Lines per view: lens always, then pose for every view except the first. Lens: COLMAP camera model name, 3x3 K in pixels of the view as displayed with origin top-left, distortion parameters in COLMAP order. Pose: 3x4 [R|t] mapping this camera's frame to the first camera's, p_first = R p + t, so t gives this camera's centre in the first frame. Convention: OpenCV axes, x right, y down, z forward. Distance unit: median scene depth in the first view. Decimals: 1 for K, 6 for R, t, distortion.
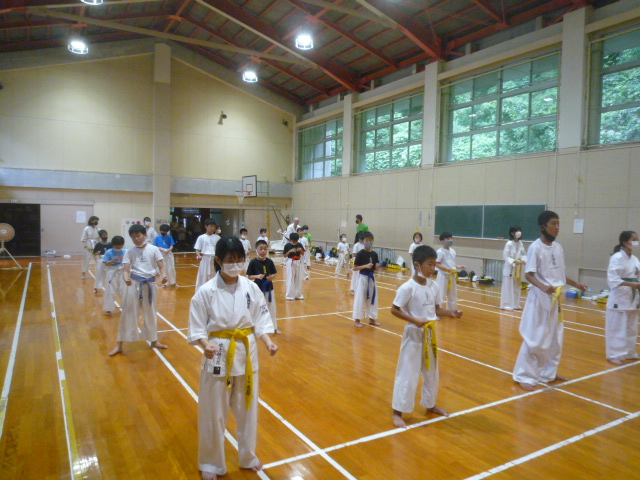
lens RADIAL K [[473.7, 0, 320.0], [0, 473.7, 240.0], [0, 0, 1]] dist [-0.001838, 0.000399]
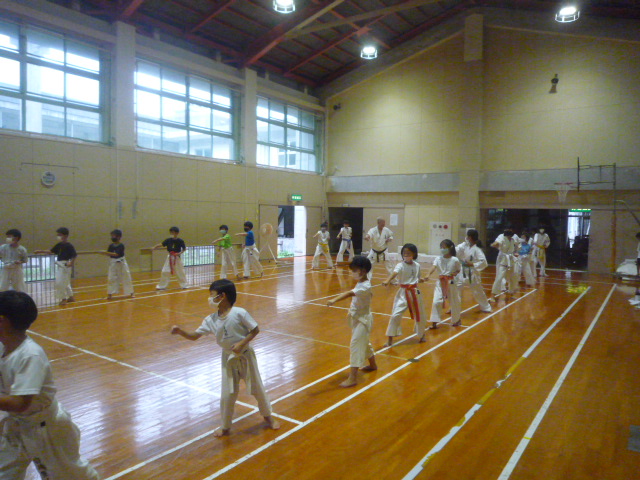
lens RADIAL K [[473.7, 0, 320.0], [0, 473.7, 240.0], [0, 0, 1]] dist [-0.001838, 0.000399]
pose [[0.405015, 0.040473, -0.913414, 0.337105], [-0.057603, 0.998165, 0.018687, -0.014260], [0.912494, 0.045046, 0.406603, 0.421168]]
